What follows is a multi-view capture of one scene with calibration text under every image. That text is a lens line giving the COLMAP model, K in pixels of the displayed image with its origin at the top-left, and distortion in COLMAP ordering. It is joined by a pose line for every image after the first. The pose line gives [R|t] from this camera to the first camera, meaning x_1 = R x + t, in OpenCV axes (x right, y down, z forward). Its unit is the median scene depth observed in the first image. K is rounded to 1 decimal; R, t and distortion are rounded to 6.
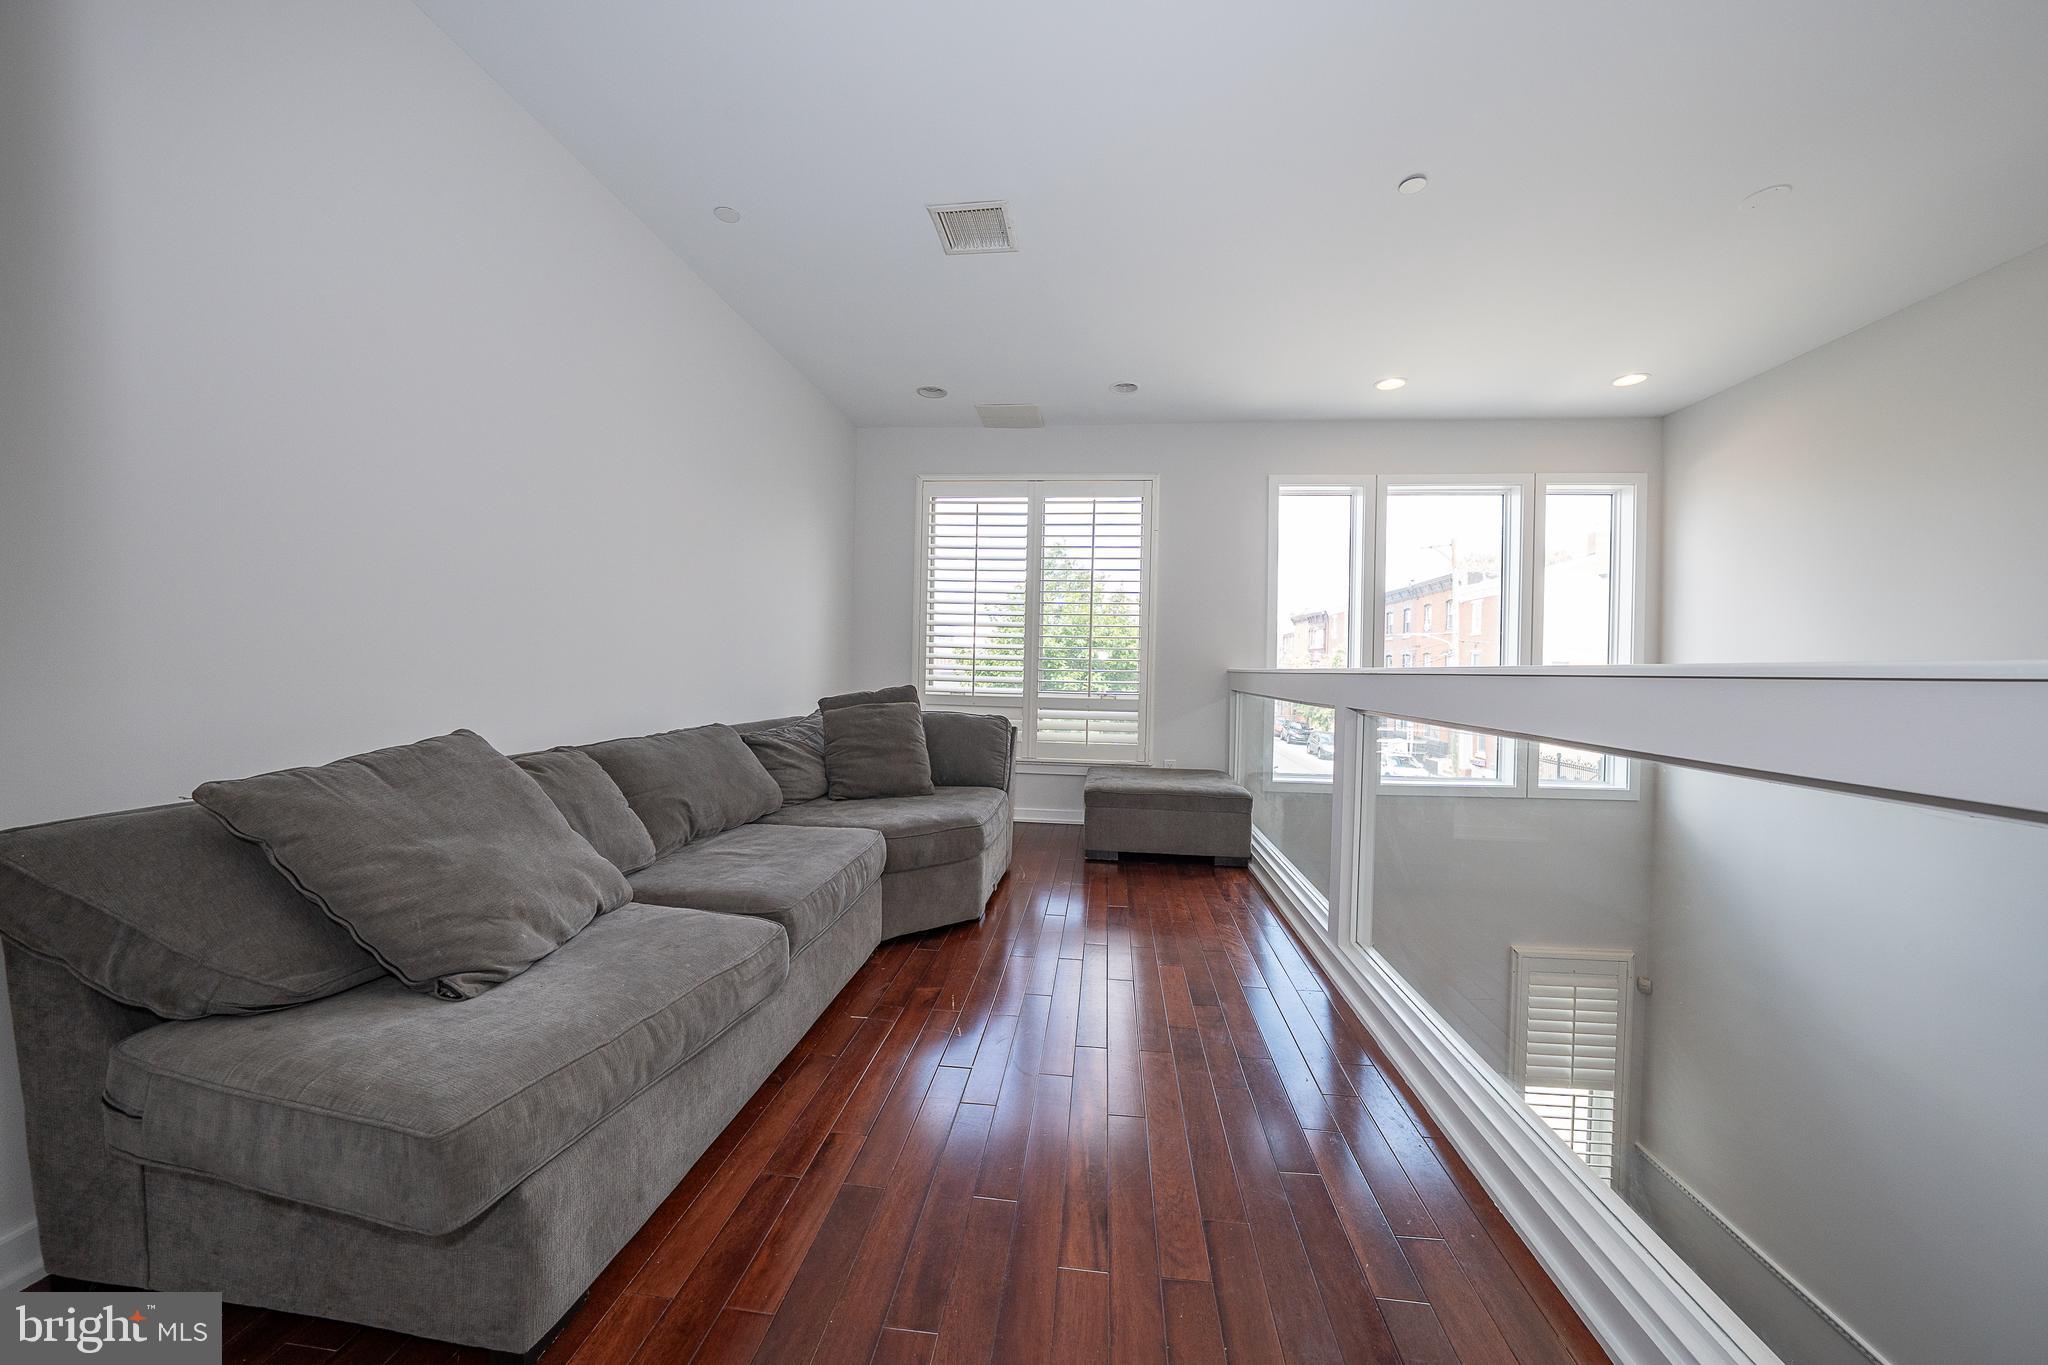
lens RADIAL K [[705.9, 0, 1028.4], [0, 705.9, 674.3], [0, 0, 1]] dist [-0.015406, 0.000679]
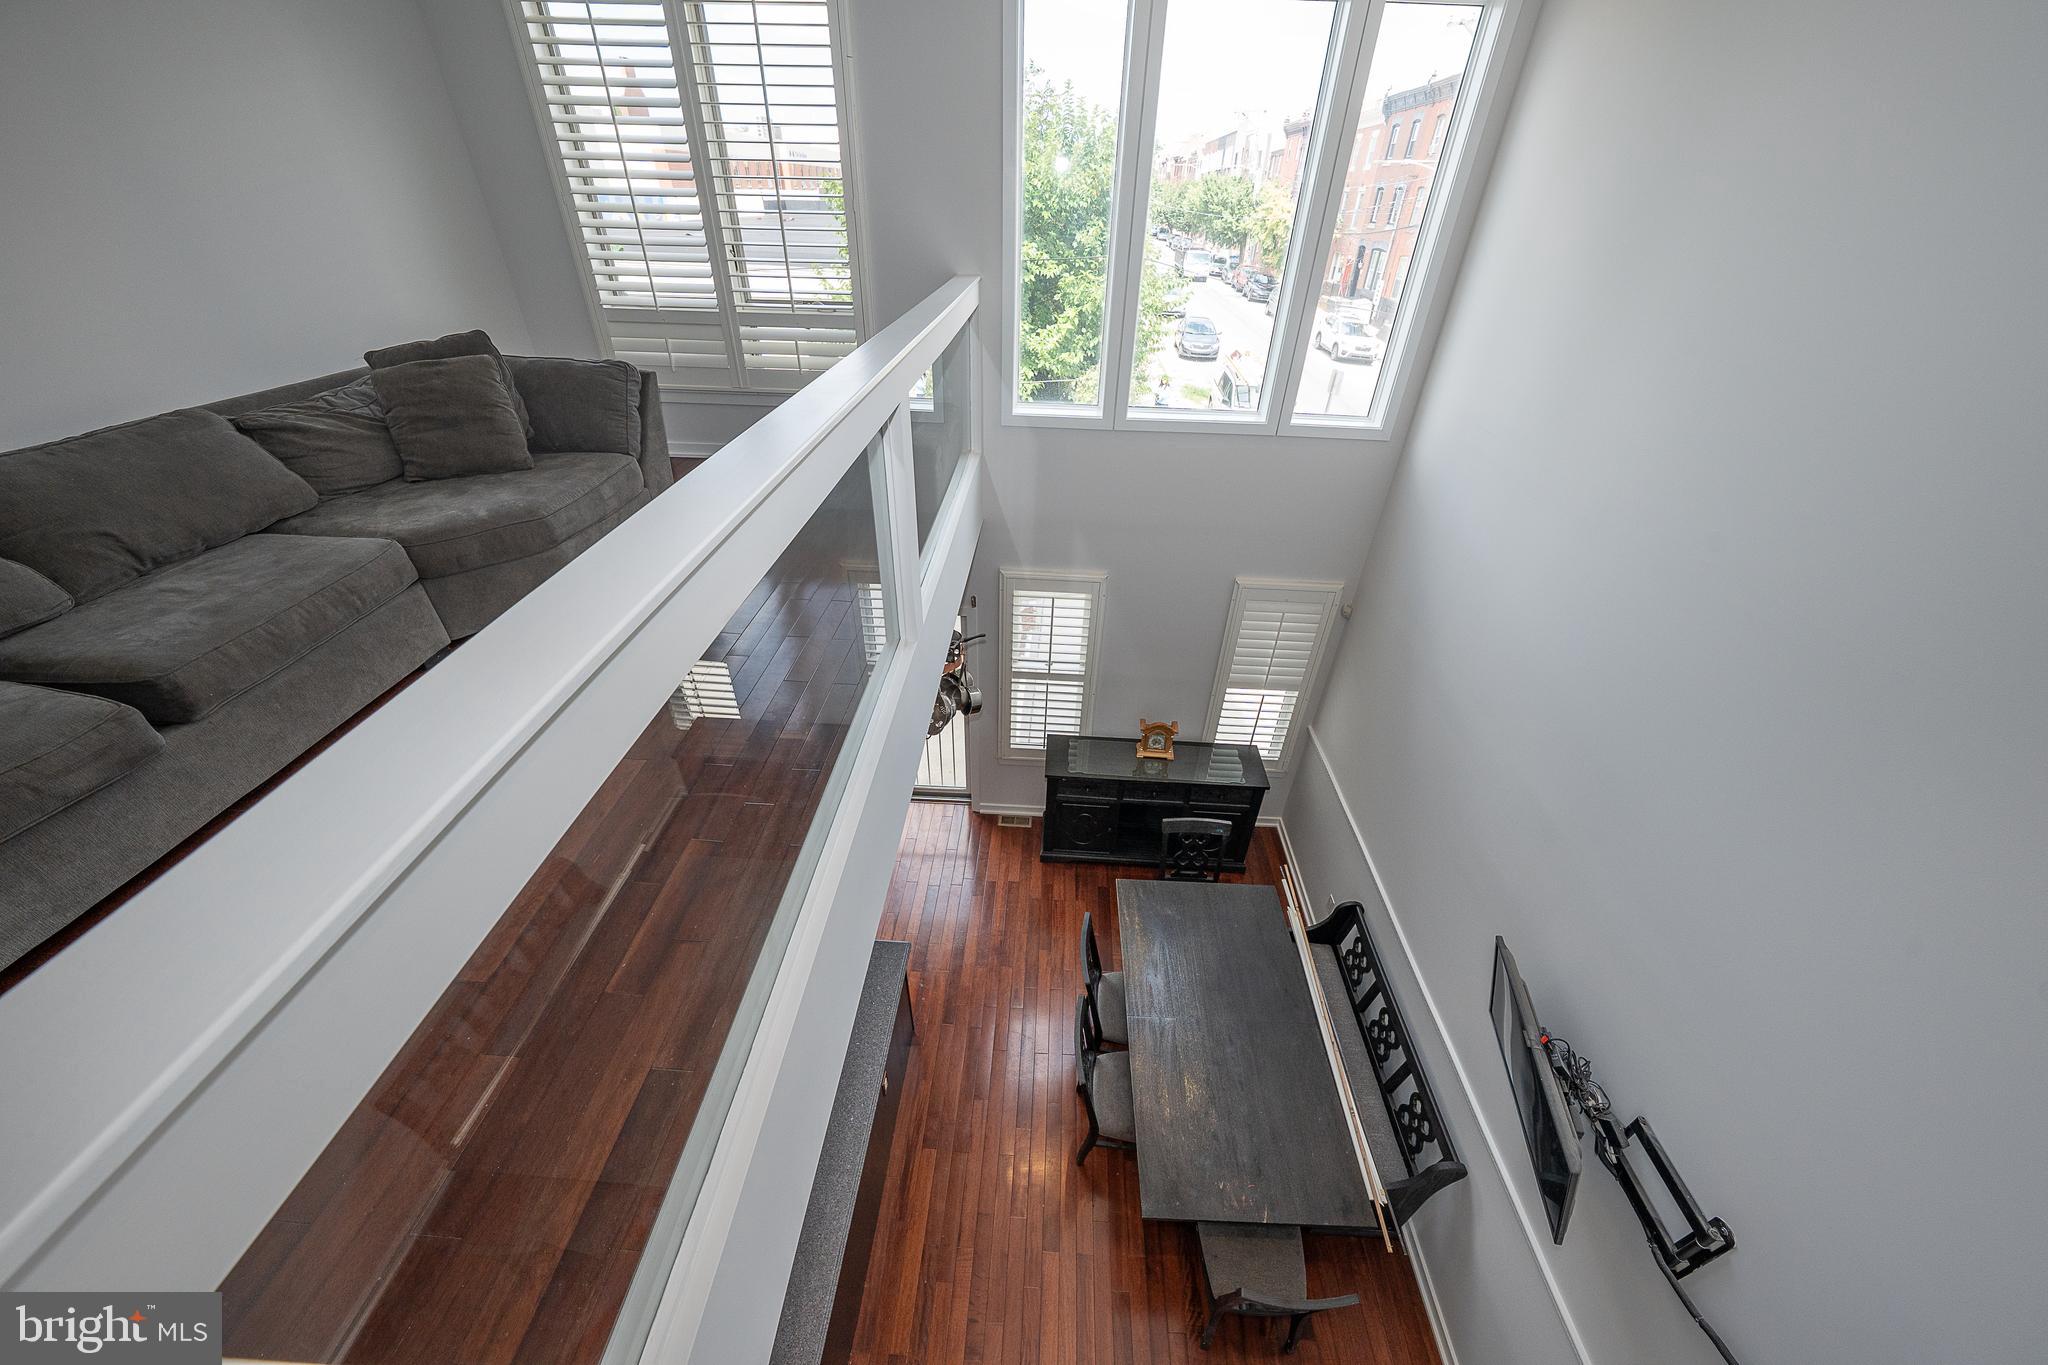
lens RADIAL K [[705.9, 0, 1019.9], [0, 705.9, 675.0], [0, 0, 1]] dist [-0.015406, 0.000679]
pose [[0.998762, -0.026535, 0.042079, 0.434931], [-0.001479, 0.829659, 0.558268, -0.109489], [-0.049725, -0.557639, 0.828593, 0.080508]]
